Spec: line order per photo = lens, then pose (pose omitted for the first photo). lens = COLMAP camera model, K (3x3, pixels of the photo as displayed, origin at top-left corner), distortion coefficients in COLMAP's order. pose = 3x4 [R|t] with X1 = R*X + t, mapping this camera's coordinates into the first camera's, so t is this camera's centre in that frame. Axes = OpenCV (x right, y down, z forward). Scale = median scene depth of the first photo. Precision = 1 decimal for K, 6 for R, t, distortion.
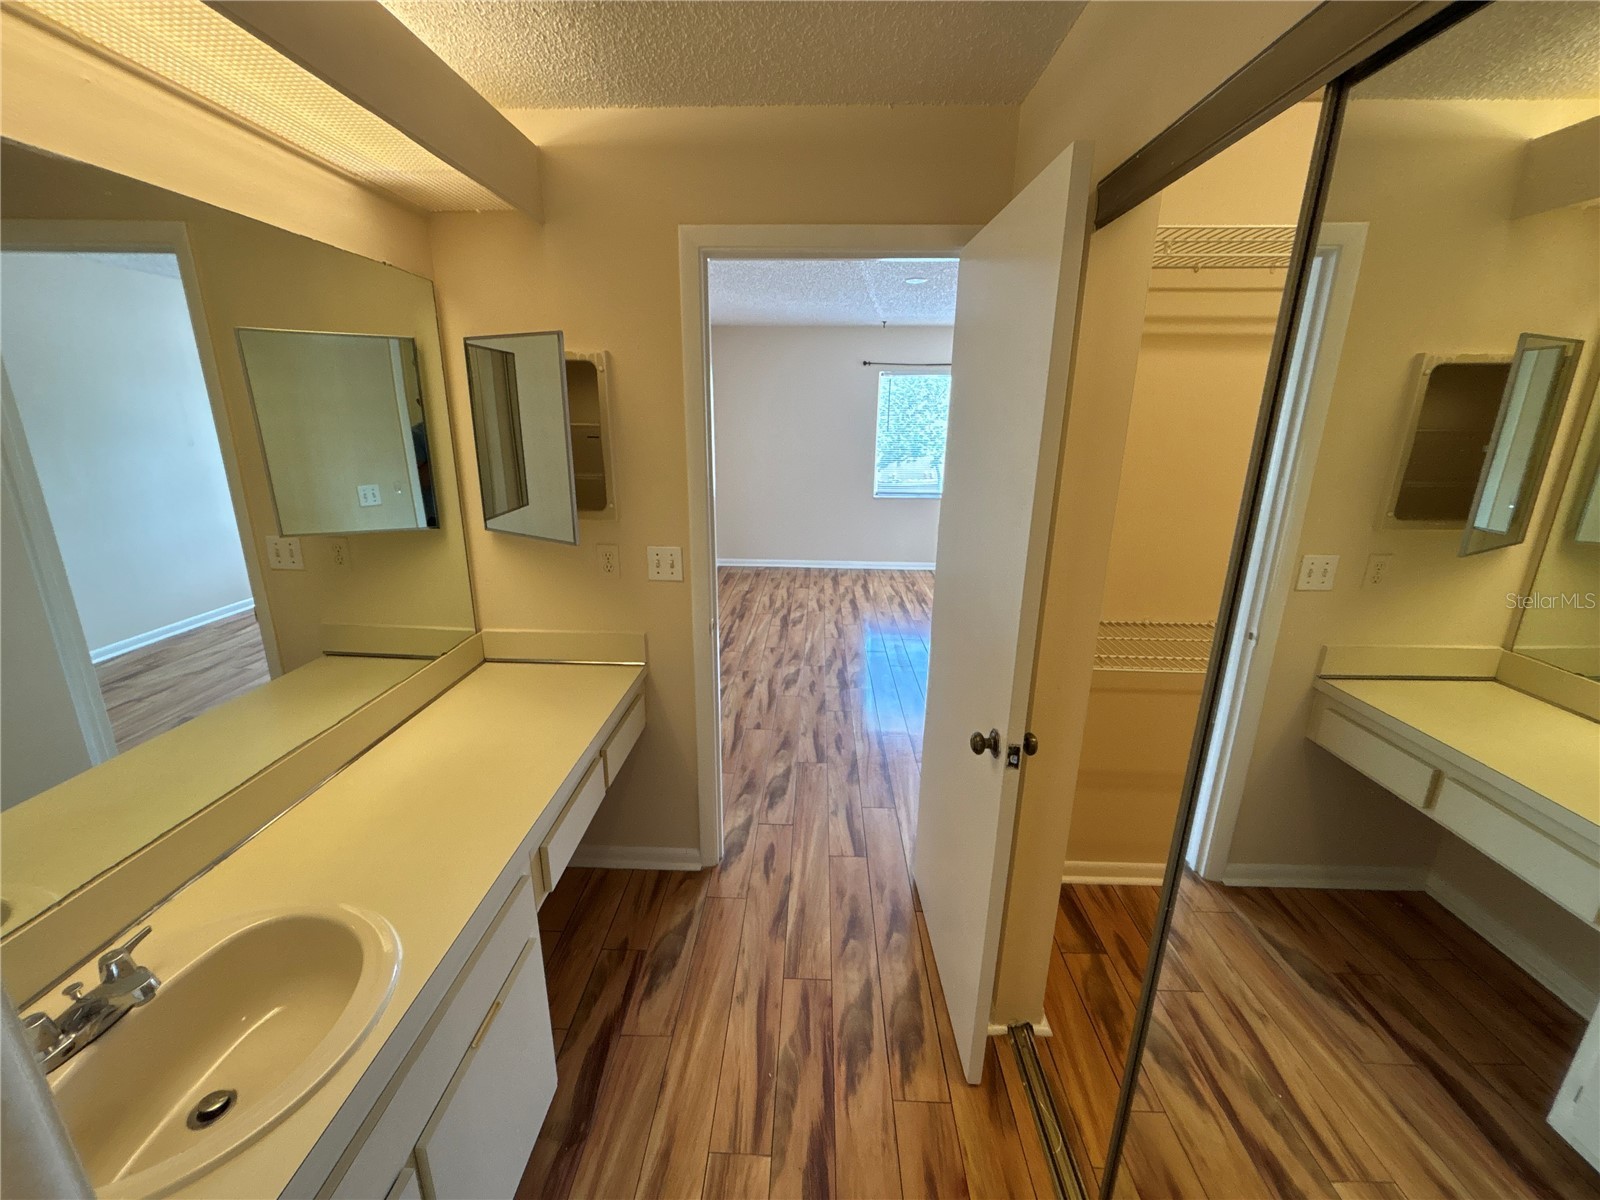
lens RADIAL K [[647.1, 0, 779.6], [0, 647.1, 623.0], [0, 0, 1]] dist [-0.002050, 0.002042]
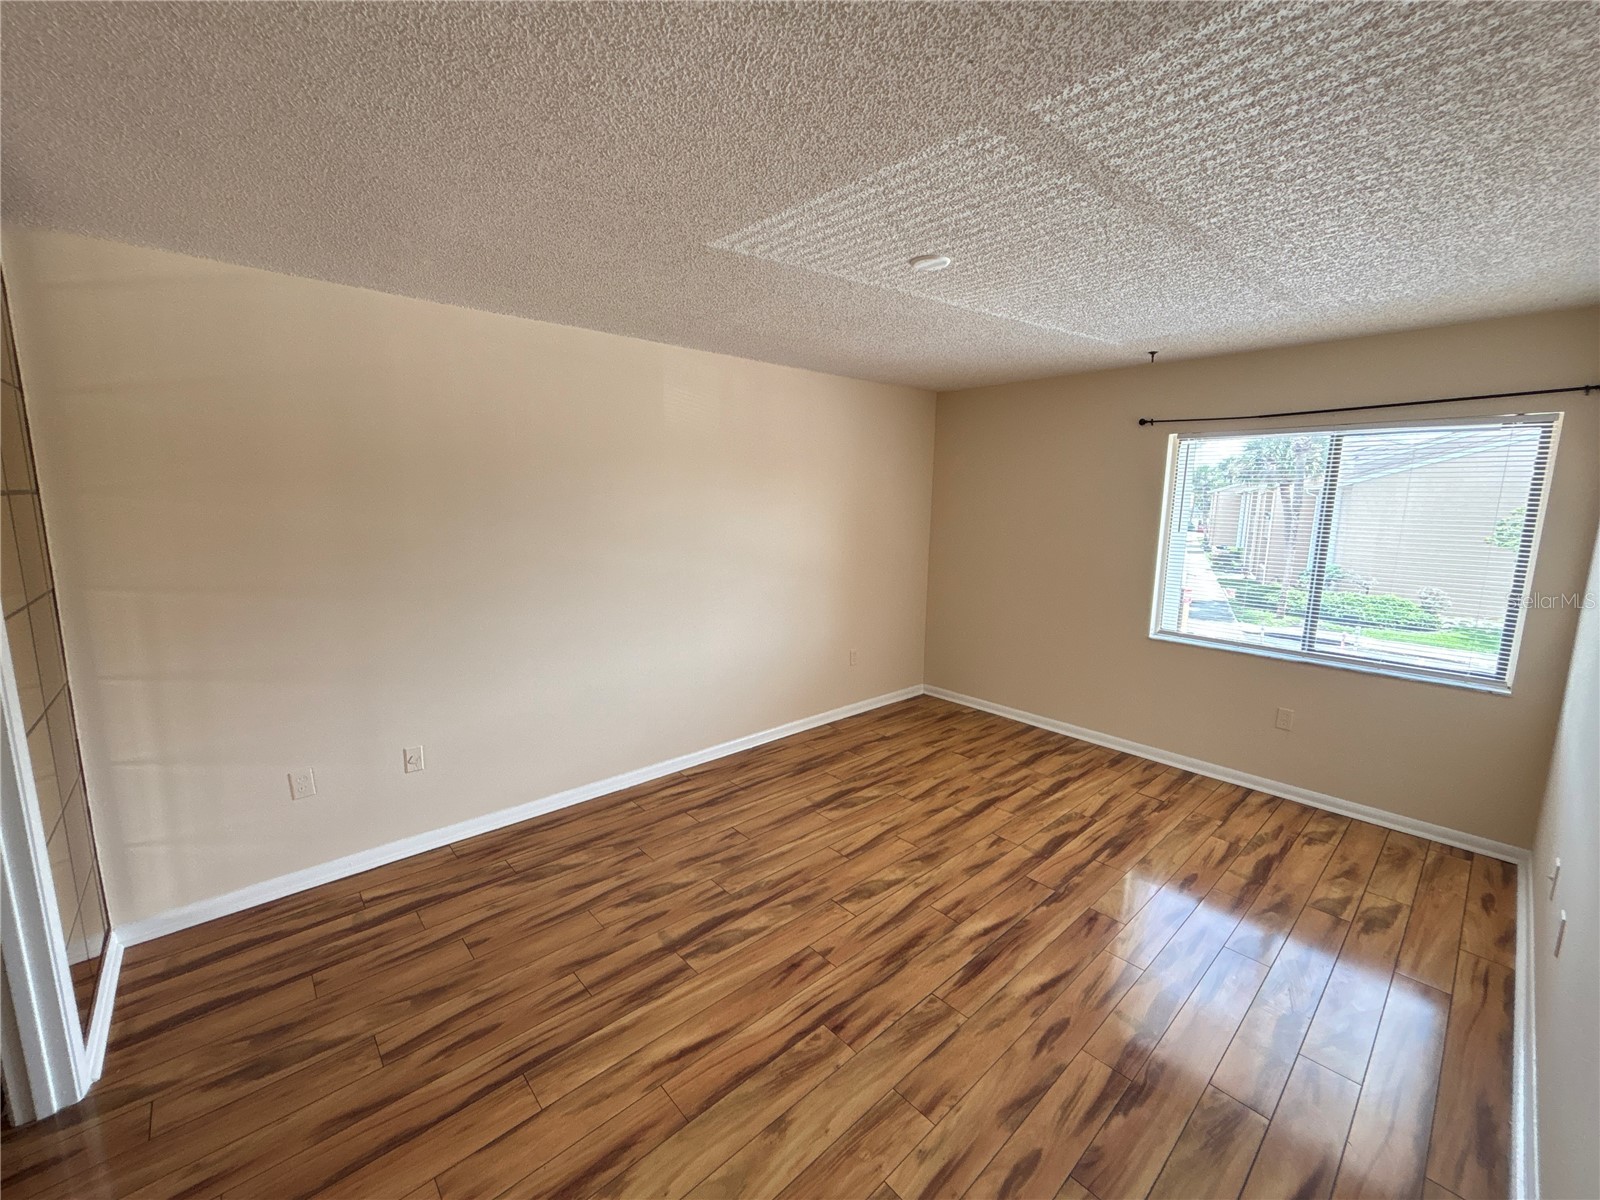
lens RADIAL K [[647.1, 0, 786.4], [0, 647.1, 616.8], [0, 0, 1]] dist [-0.002050, 0.002042]
pose [[0.703032, 0.140603, -0.697120, 0.478094], [-0.228948, 0.972821, -0.034681, -0.174121], [0.673297, 0.183986, 0.716115, 0.515460]]
